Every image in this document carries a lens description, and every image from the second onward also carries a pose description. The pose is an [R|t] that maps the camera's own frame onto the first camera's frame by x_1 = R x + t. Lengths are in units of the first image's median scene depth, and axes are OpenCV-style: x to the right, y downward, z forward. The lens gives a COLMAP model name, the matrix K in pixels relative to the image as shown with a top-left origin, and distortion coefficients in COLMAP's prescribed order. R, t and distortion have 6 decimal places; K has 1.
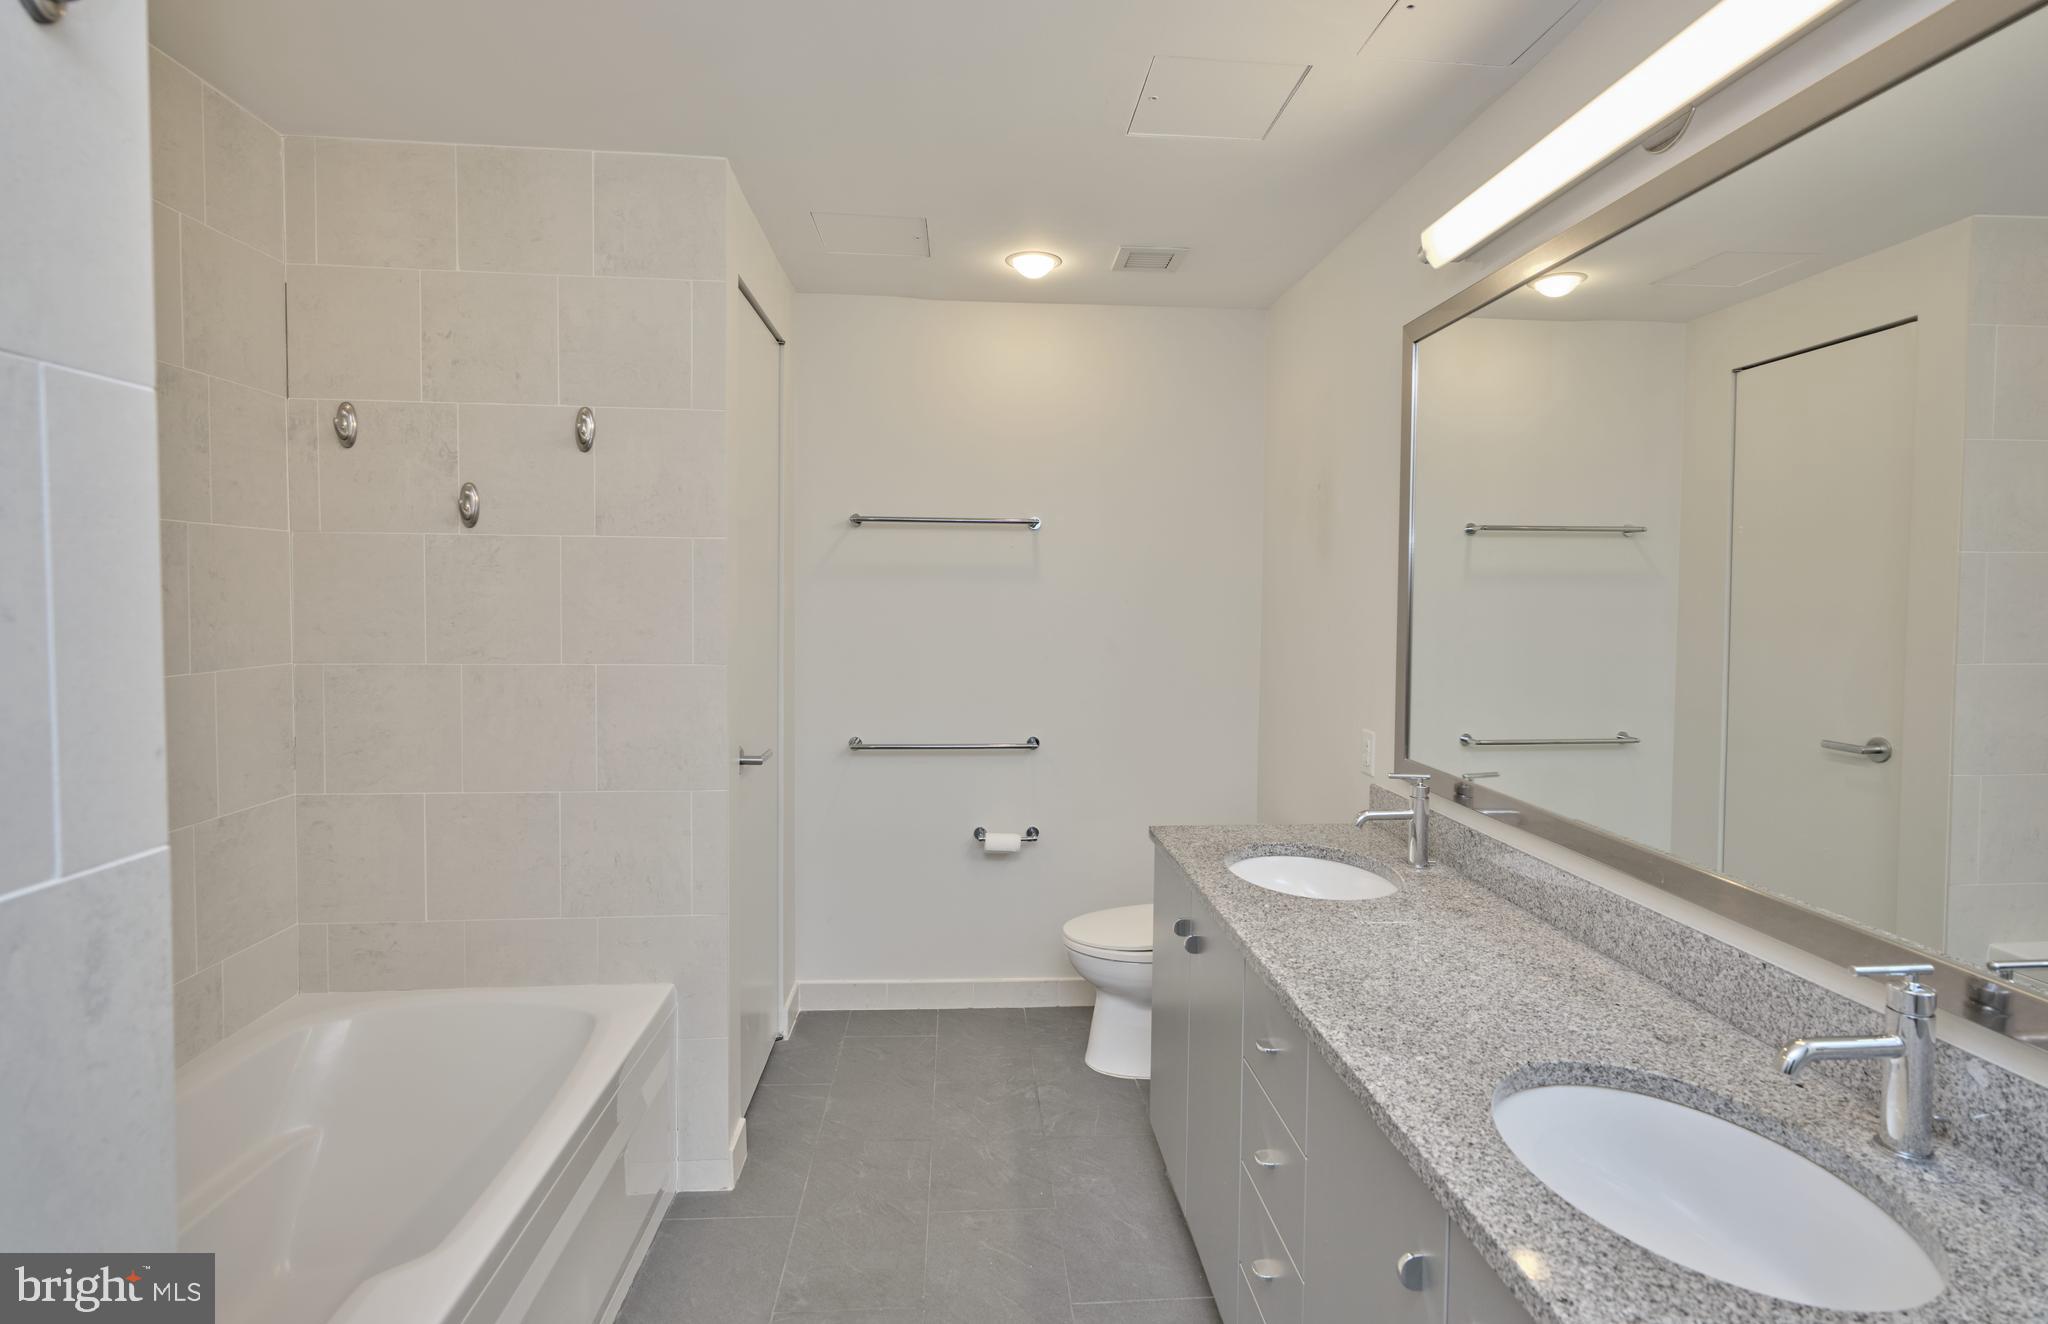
lens RADIAL K [[974.6, 0, 1051.7], [0, 974.6, 635.1], [0, 0, 1]] dist [0.001122, 0.000743]
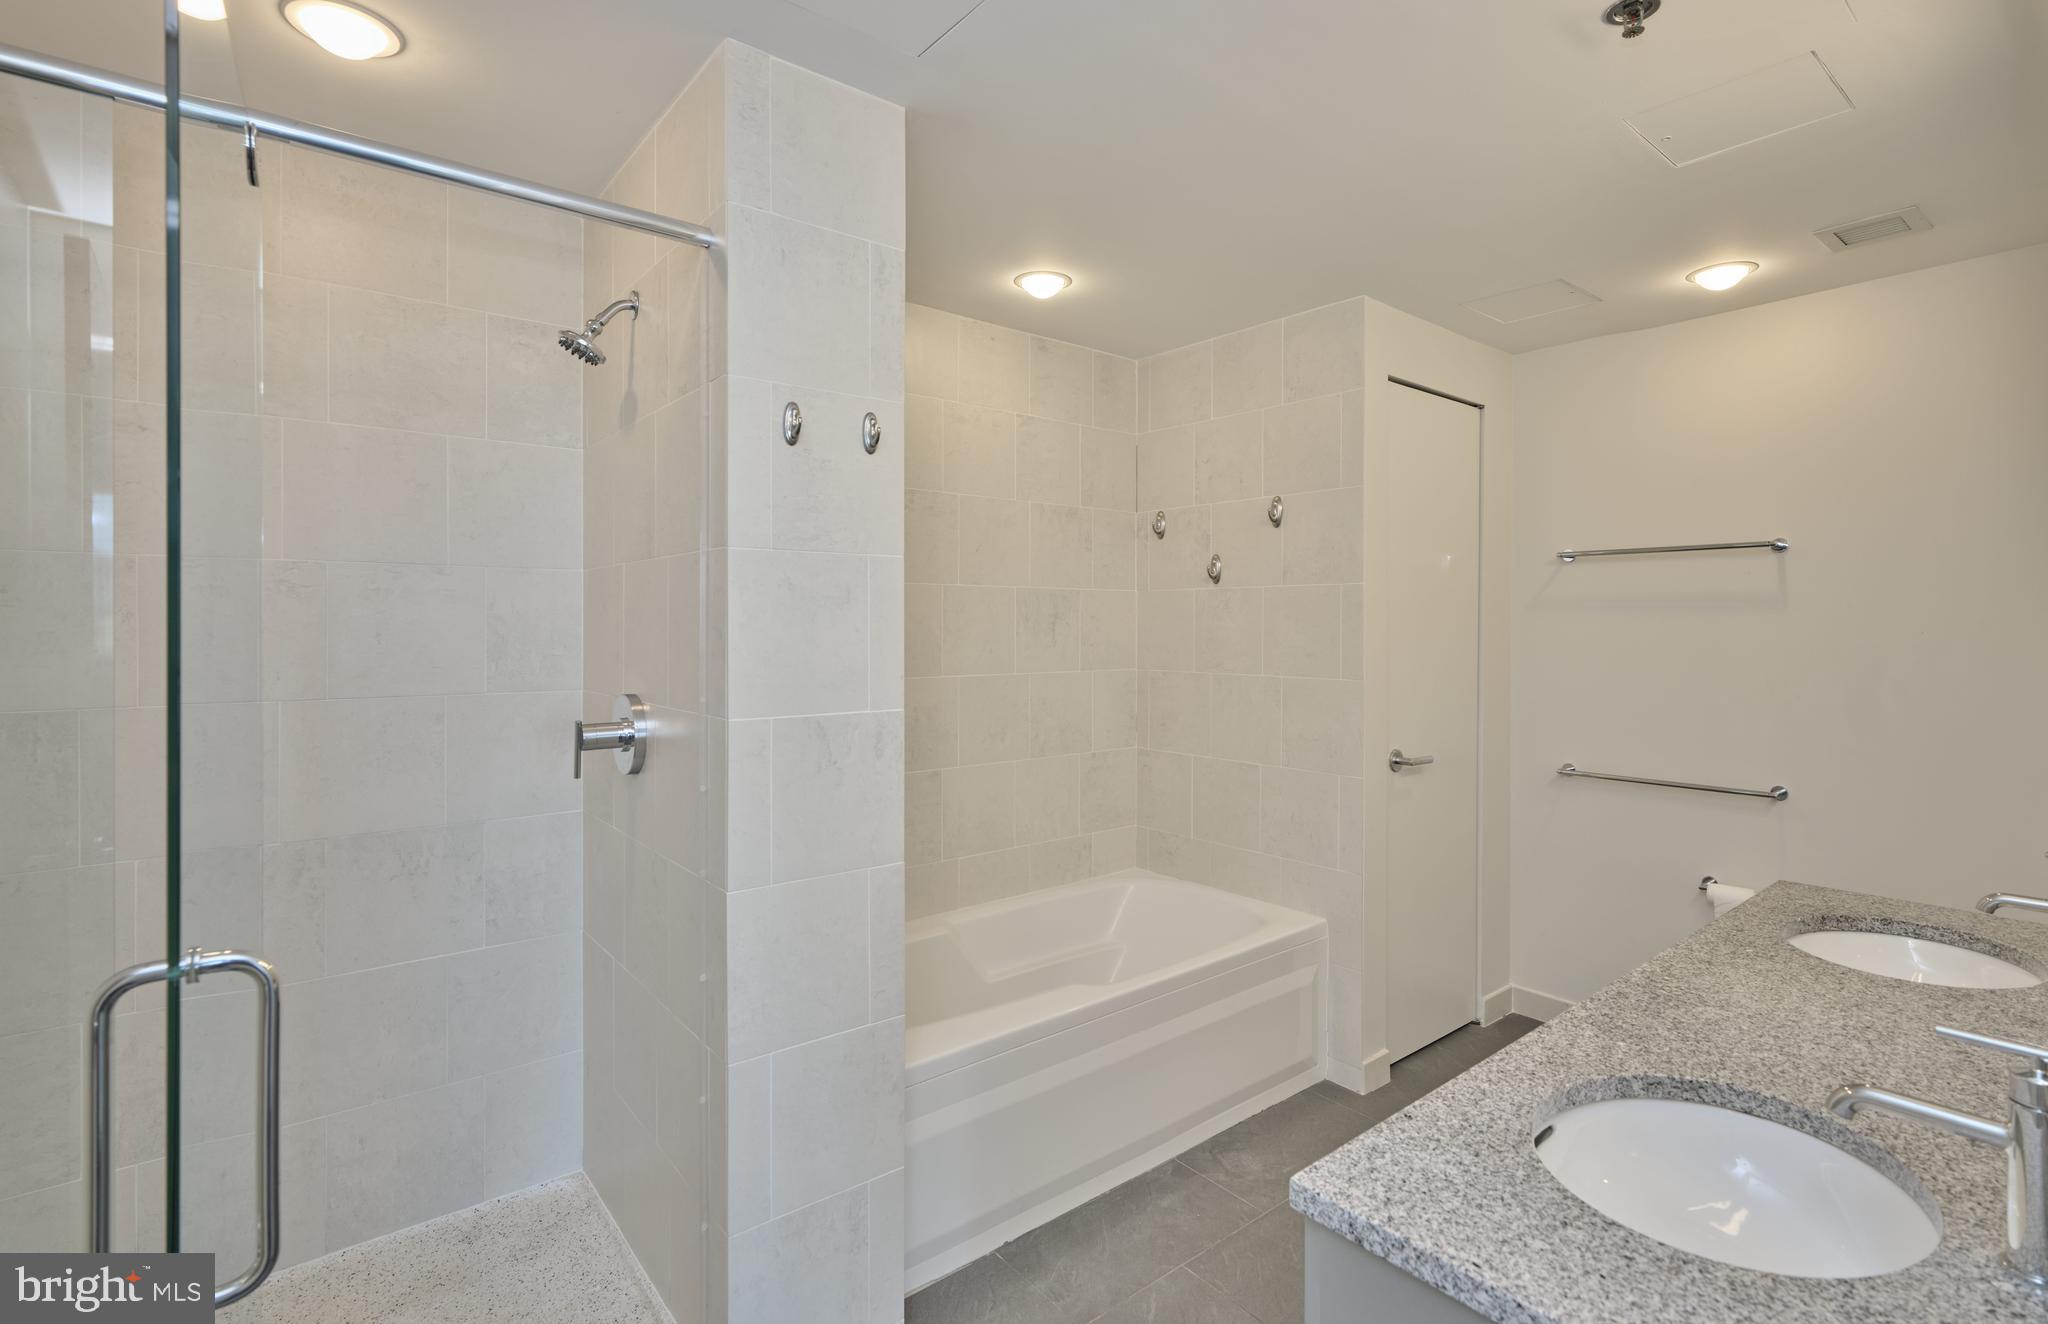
lens RADIAL K [[974.6, 0, 1024.2], [0, 974.6, 649.9], [0, 0, 1]] dist [0.001122, 0.000743]
pose [[0.555954, 0.012966, -0.831112, 0.519496], [-0.031892, 0.999475, -0.005741, 0.012035], [0.830601, 0.029698, 0.556075, -0.100686]]
